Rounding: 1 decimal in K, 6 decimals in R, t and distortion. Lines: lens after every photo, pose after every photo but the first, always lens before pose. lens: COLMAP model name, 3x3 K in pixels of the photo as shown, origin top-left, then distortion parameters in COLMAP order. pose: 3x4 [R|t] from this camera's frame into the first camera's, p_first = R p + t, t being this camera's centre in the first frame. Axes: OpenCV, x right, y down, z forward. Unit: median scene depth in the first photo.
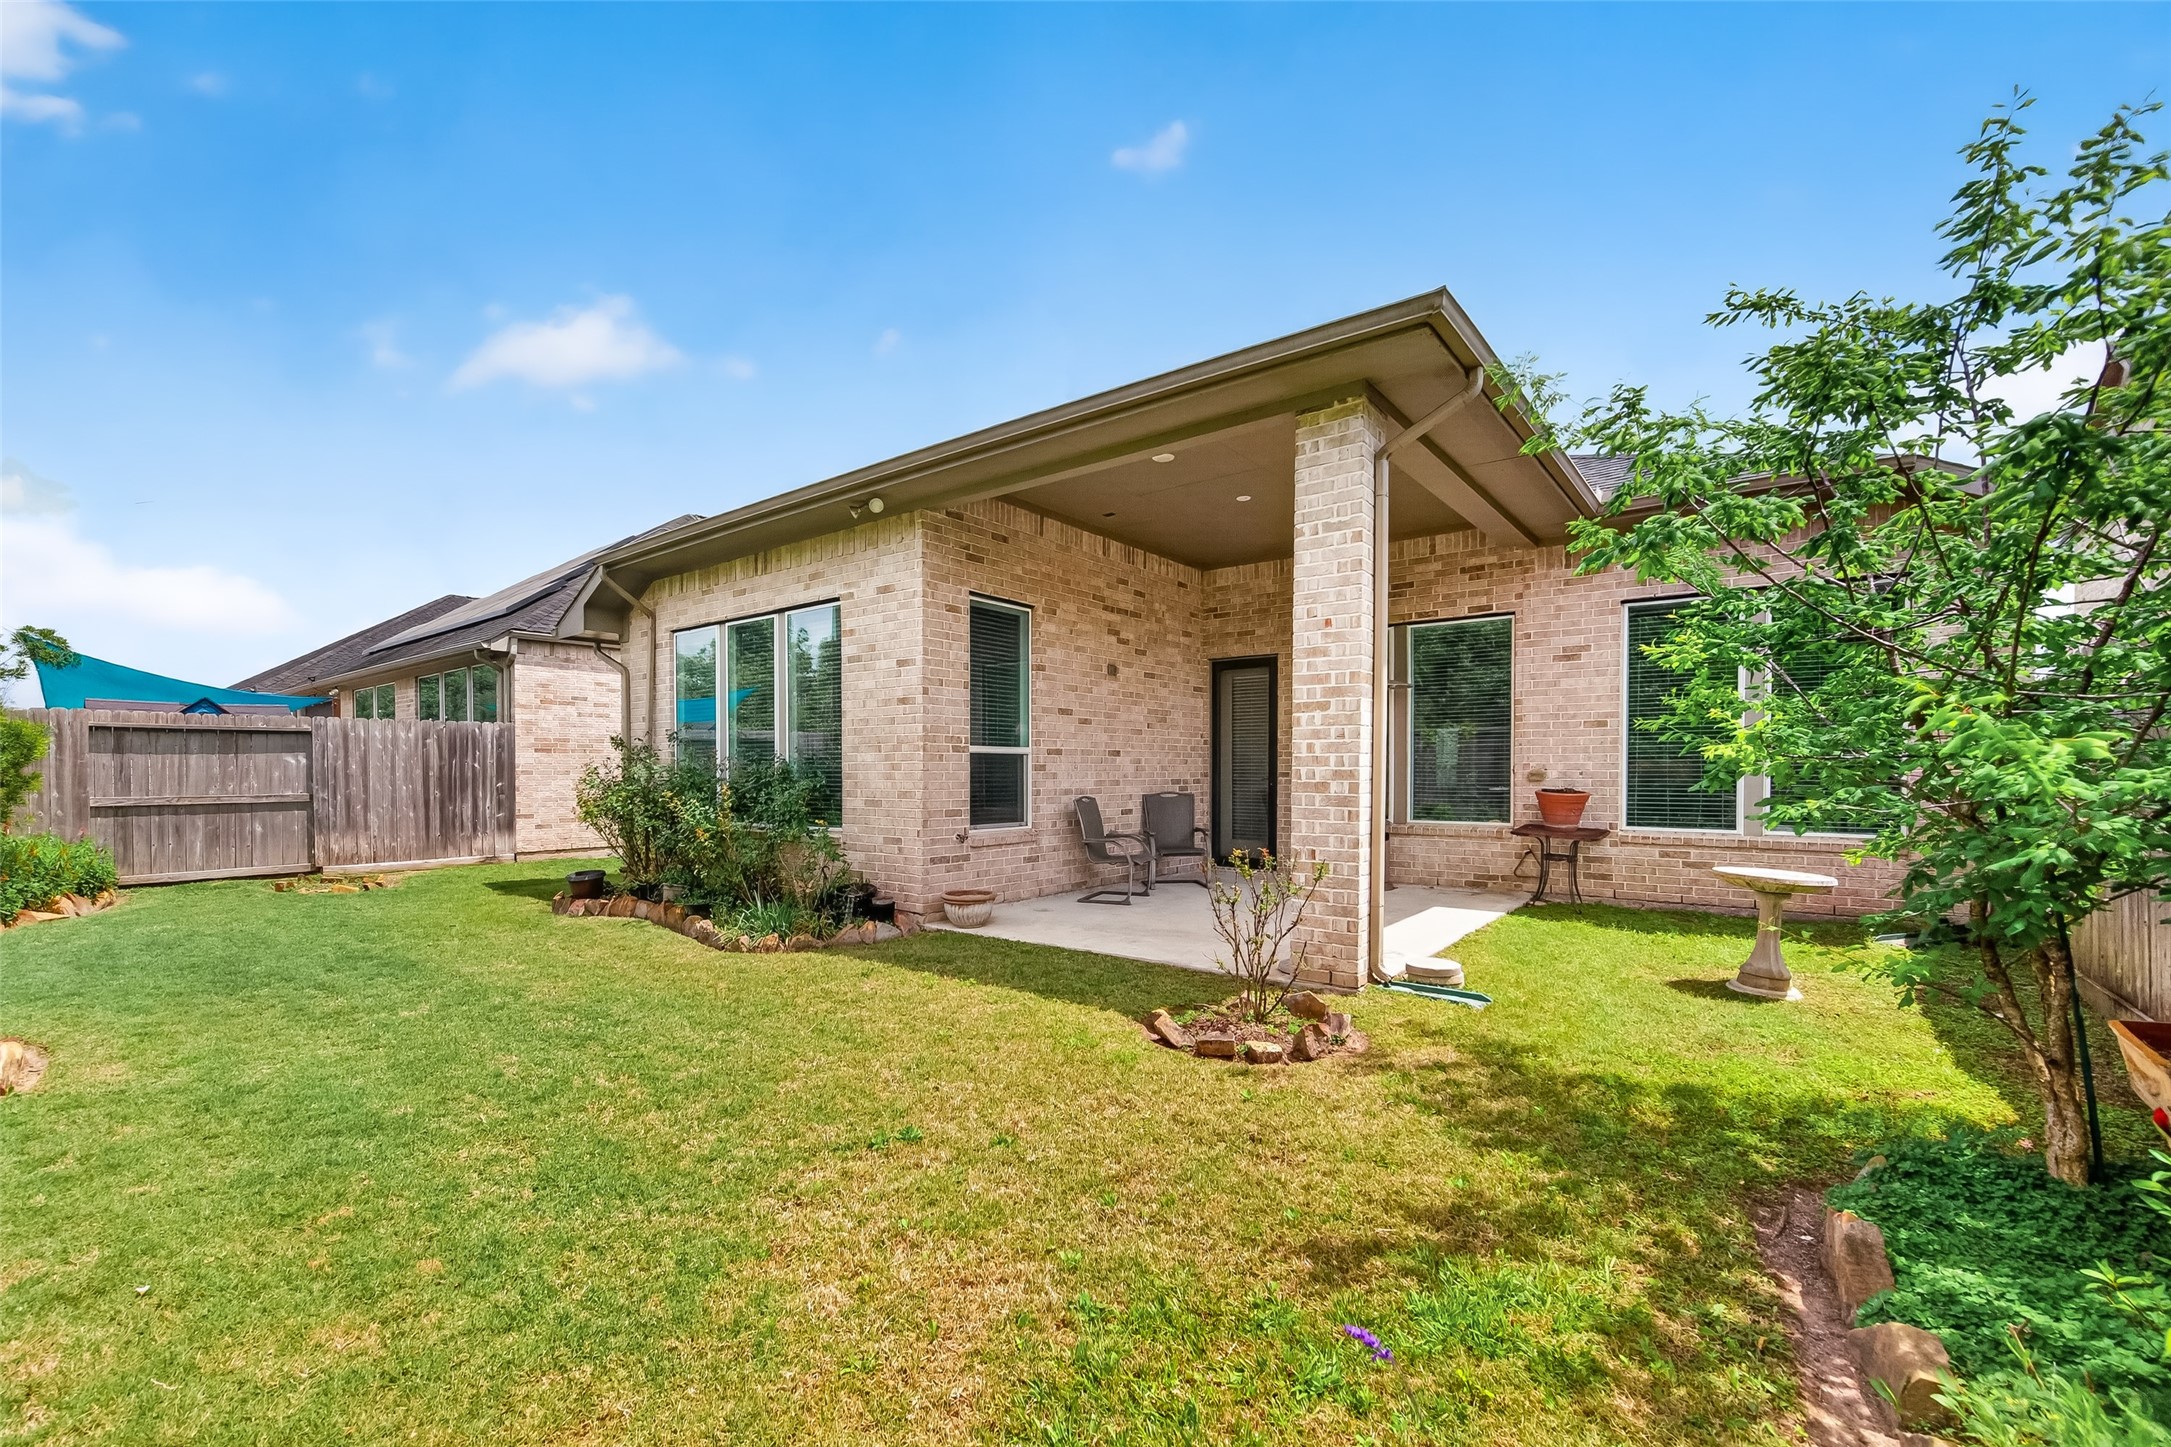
lens RADIAL K [[889.0, 0, 1100.7], [0, 889.0, 784.4], [0, 0, 1]] dist [0.001232, -0.000262]
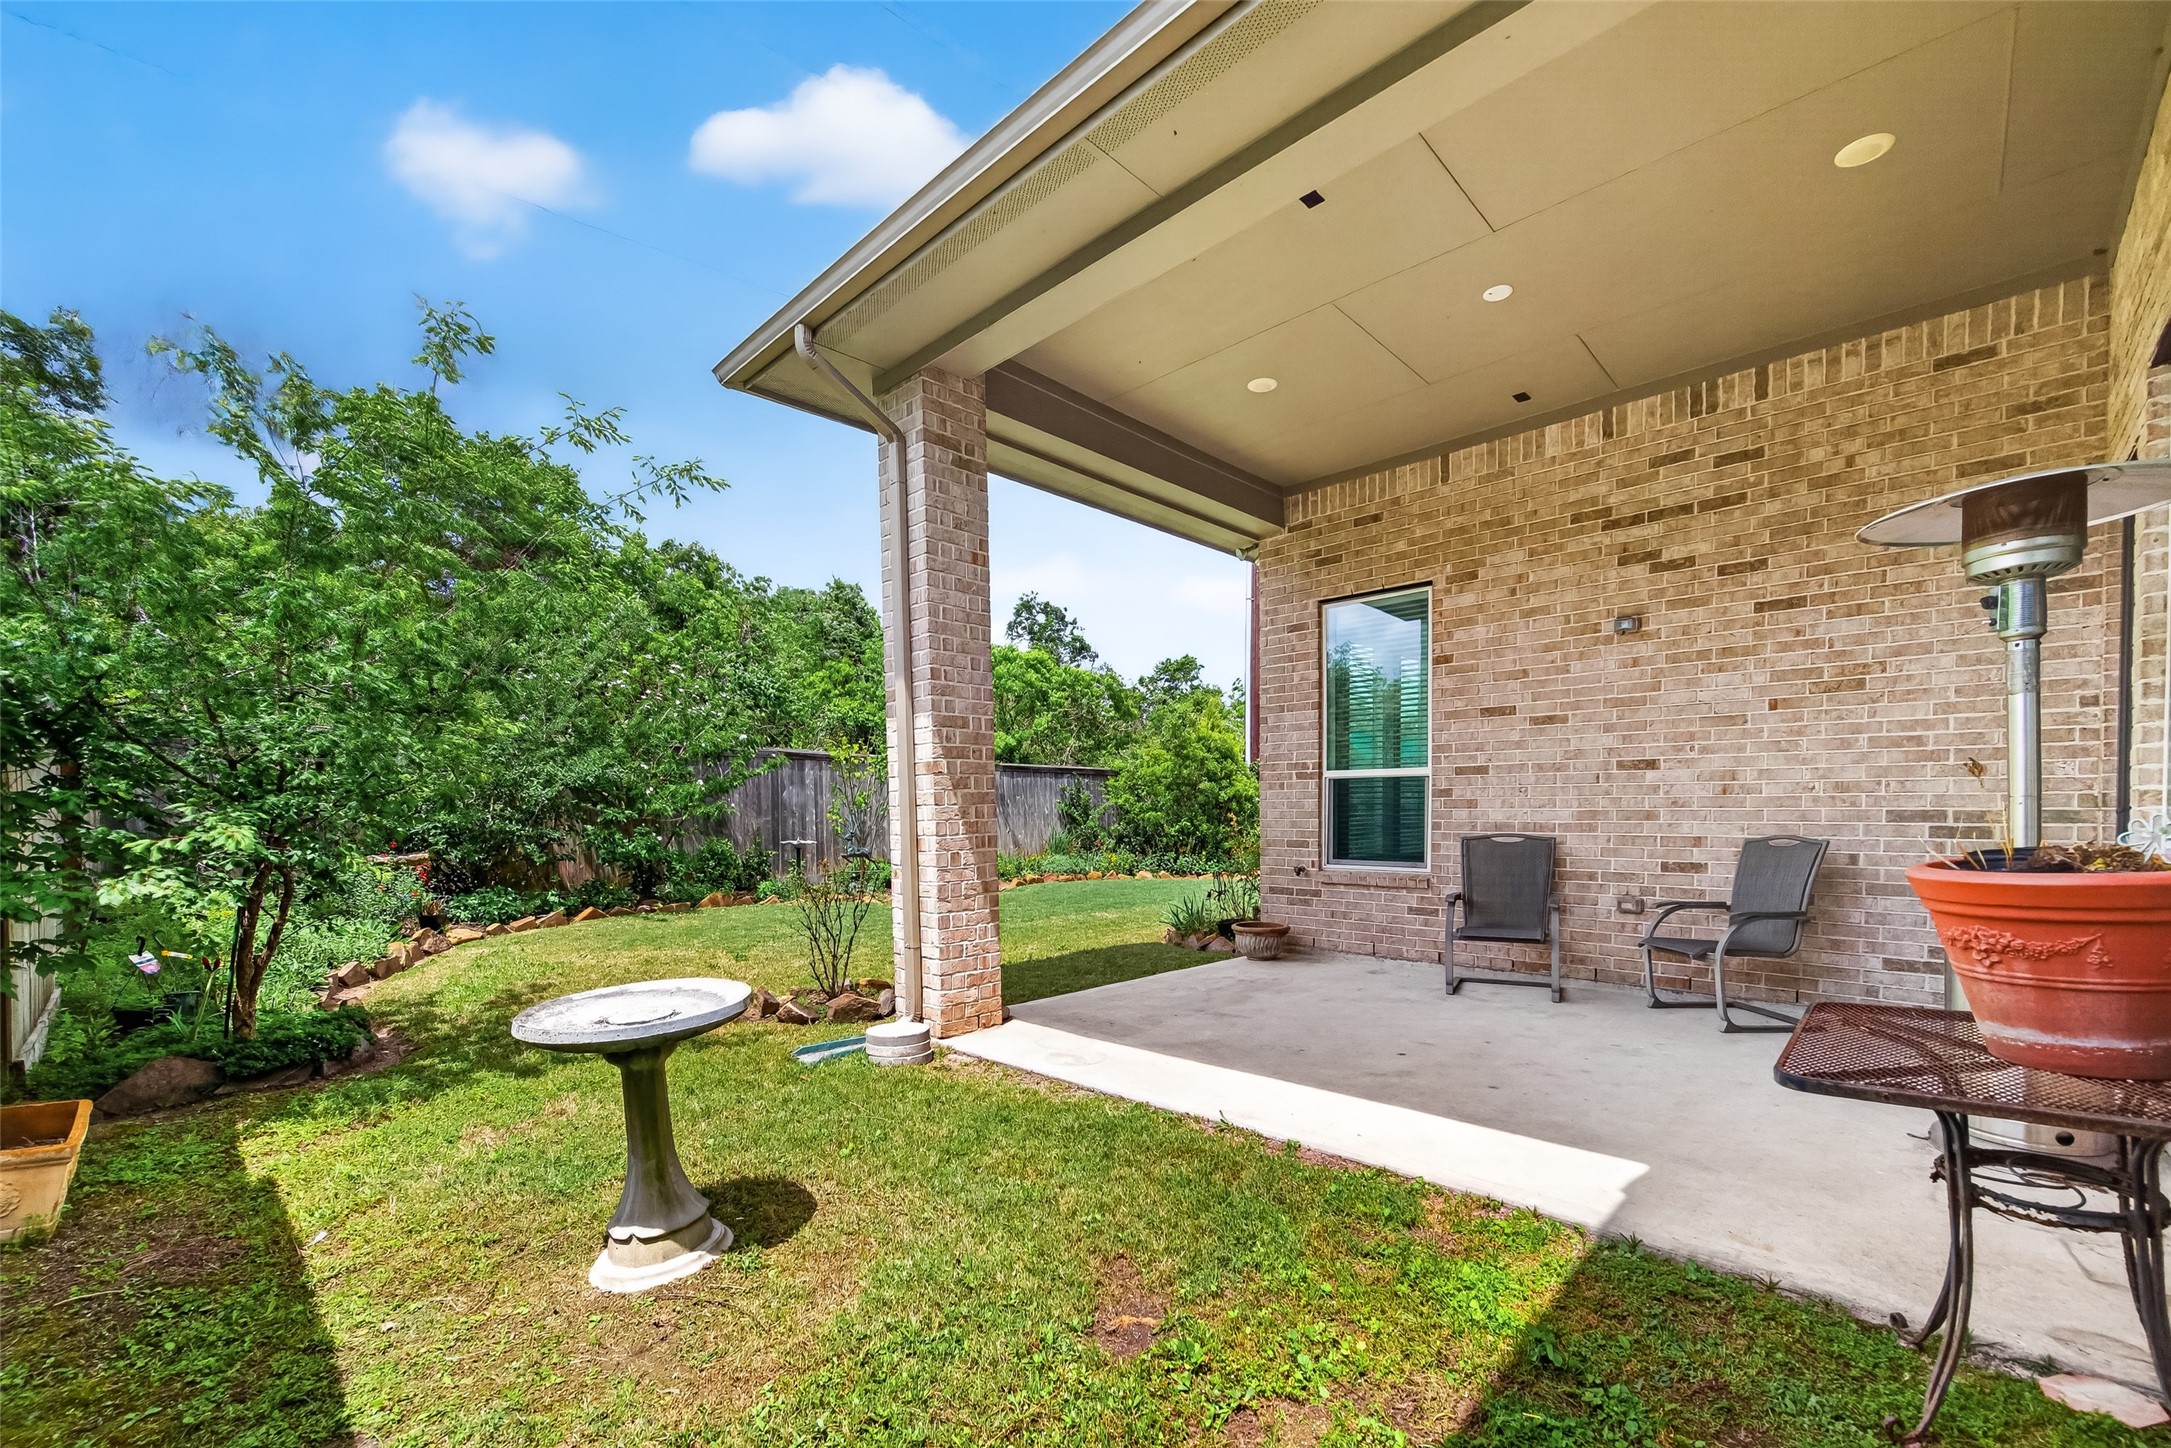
lens RADIAL K [[912.9, 0, 1097.6], [0, 912.9, 806.5], [0, 0, 1]] dist [0.002261, 0.000014]
pose [[-0.116028, 0.000781, -0.993246, 0.709564], [-0.008884, 0.999959, 0.001824, -0.006046], [0.993206, 0.009036, -0.116017, 0.779827]]
